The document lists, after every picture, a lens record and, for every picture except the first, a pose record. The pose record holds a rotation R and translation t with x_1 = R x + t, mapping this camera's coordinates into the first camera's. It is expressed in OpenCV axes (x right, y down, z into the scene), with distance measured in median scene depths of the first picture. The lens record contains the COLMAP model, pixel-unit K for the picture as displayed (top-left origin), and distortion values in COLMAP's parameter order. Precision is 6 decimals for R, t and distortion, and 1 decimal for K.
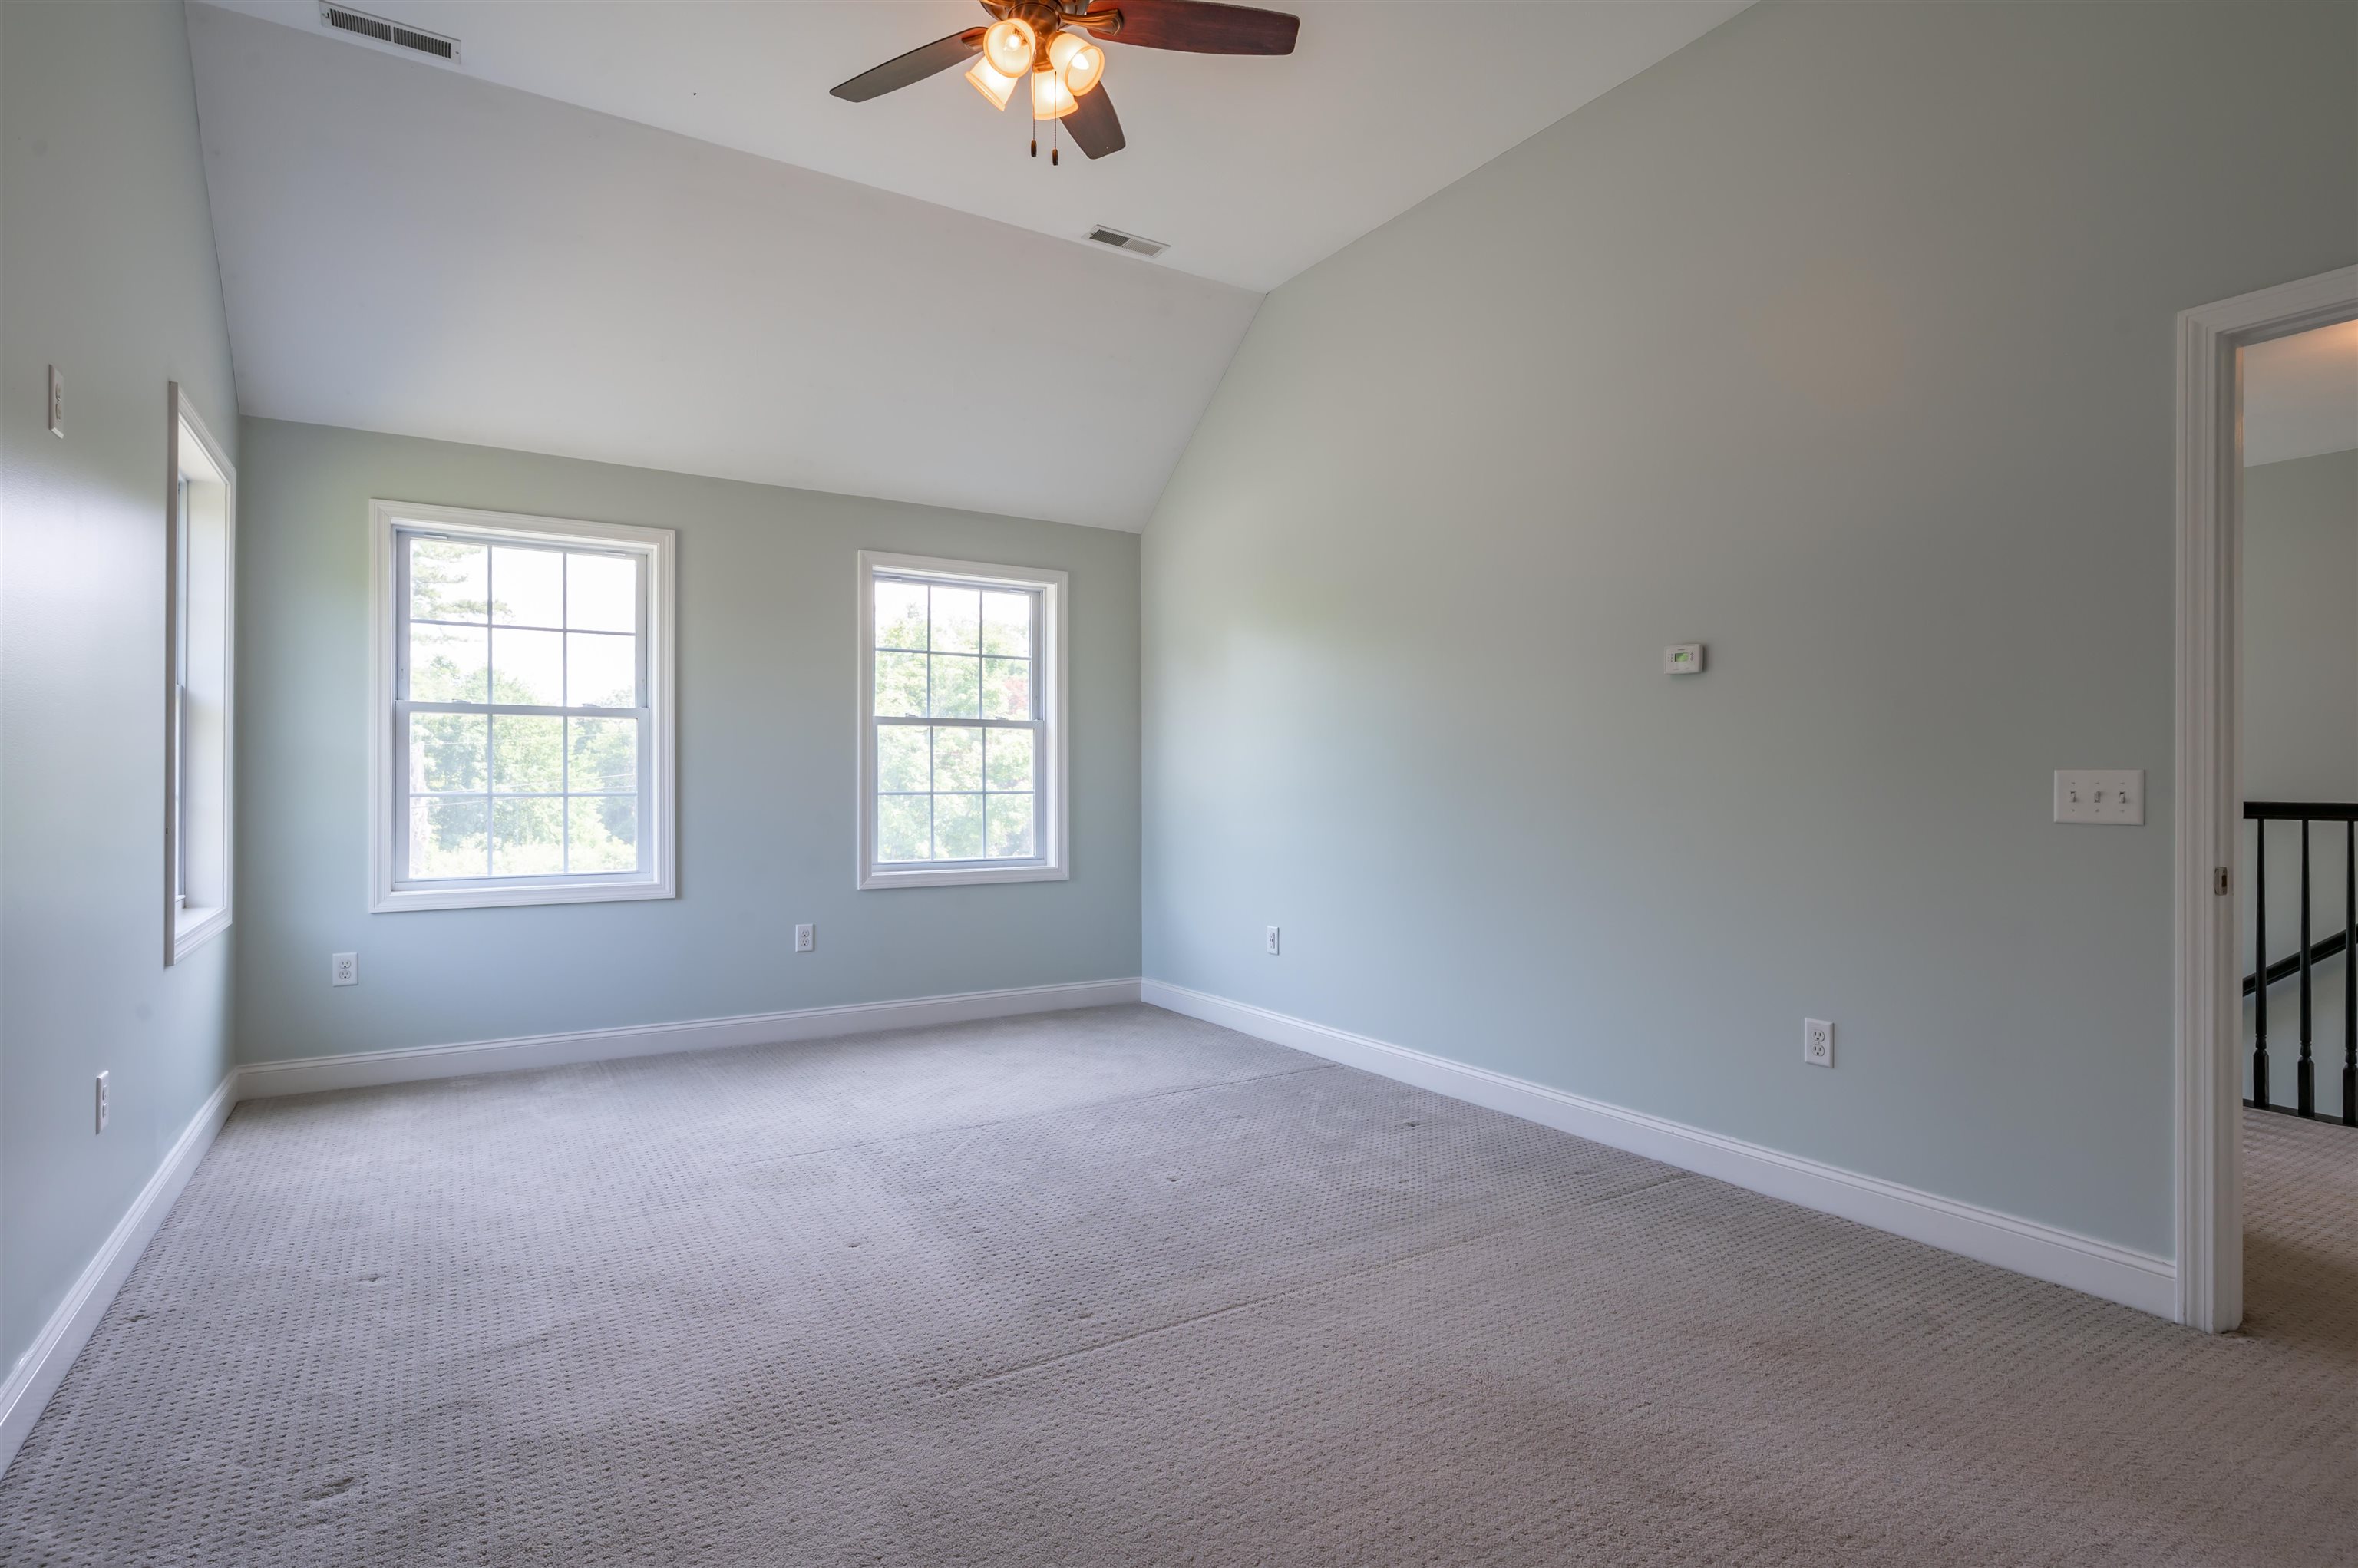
lens RADIAL K [[1158.3, 0, 1174.7], [0, 1158.3, 781.0], [0, 0, 1]] dist [0.000161, 0.006964]
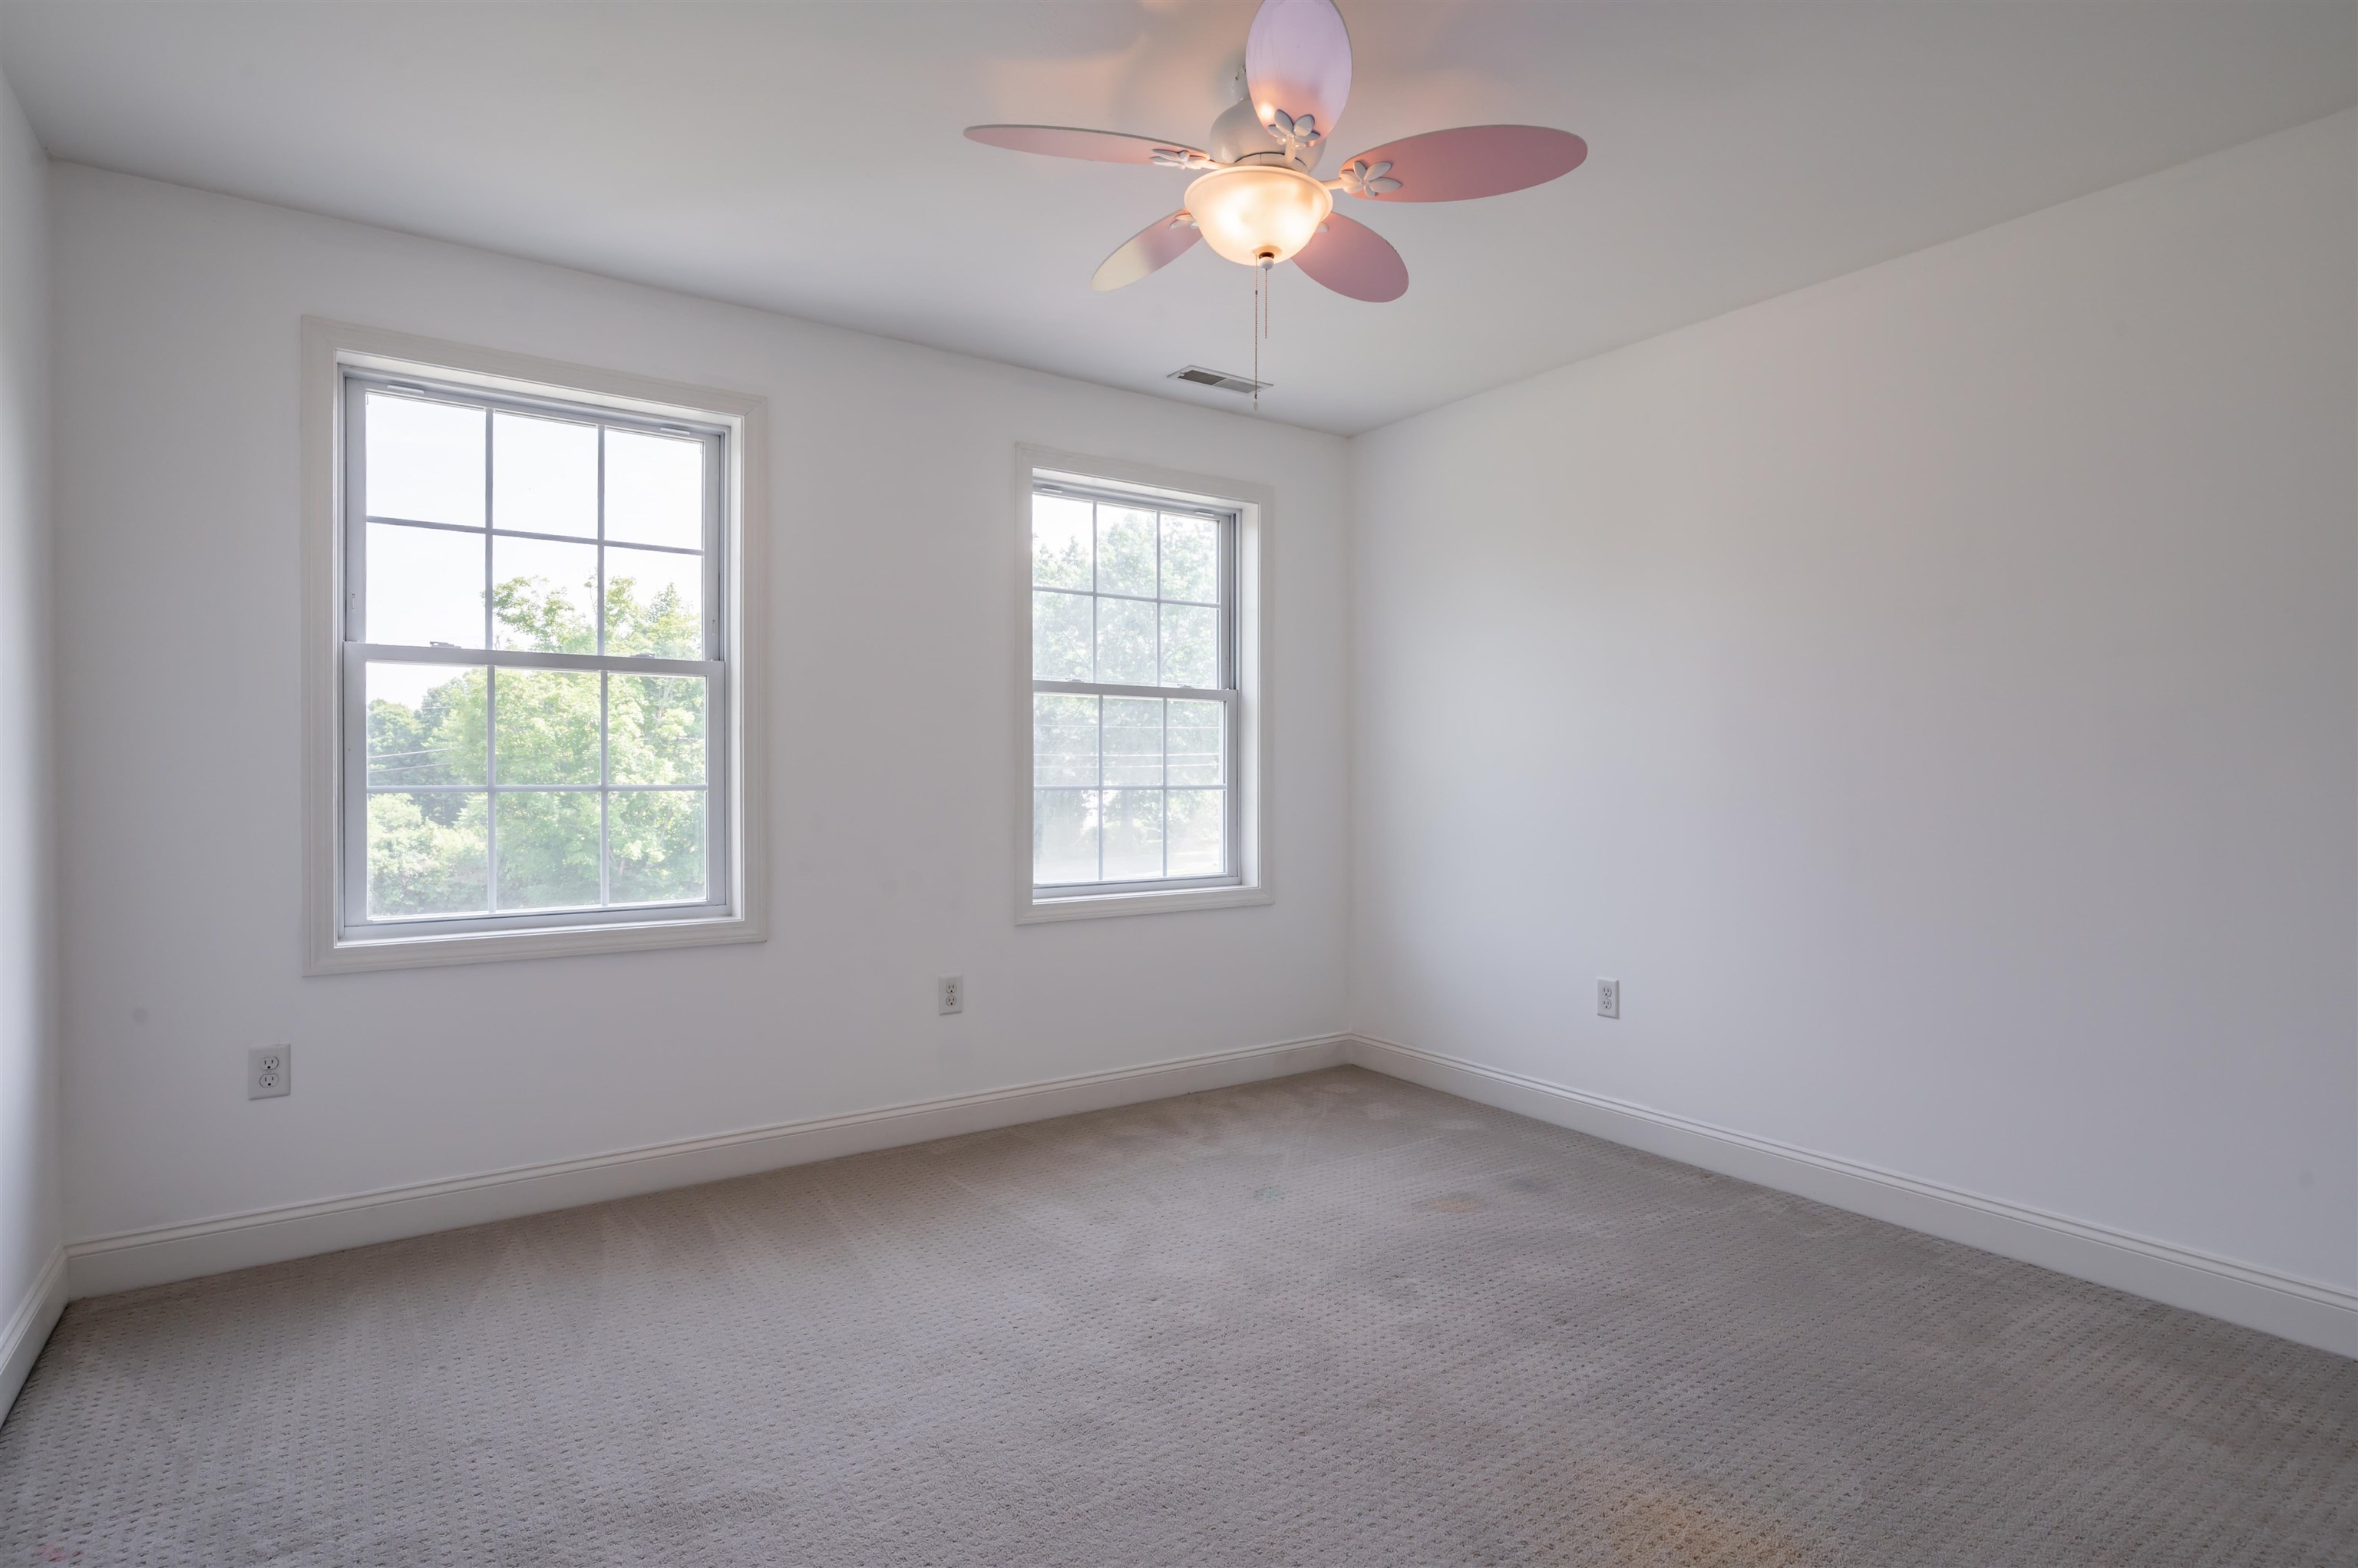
lens RADIAL K [[1158.3, 0, 1166.5], [0, 1158.3, 776.8], [0, 0, 1]] dist [0.000161, 0.006964]
pose [[0.999965, 0.002557, 0.007985, -0.172737], [-0.002548, 0.999996, -0.001205, 0.004085], [-0.007988, 0.001185, 0.999967, 0.277145]]
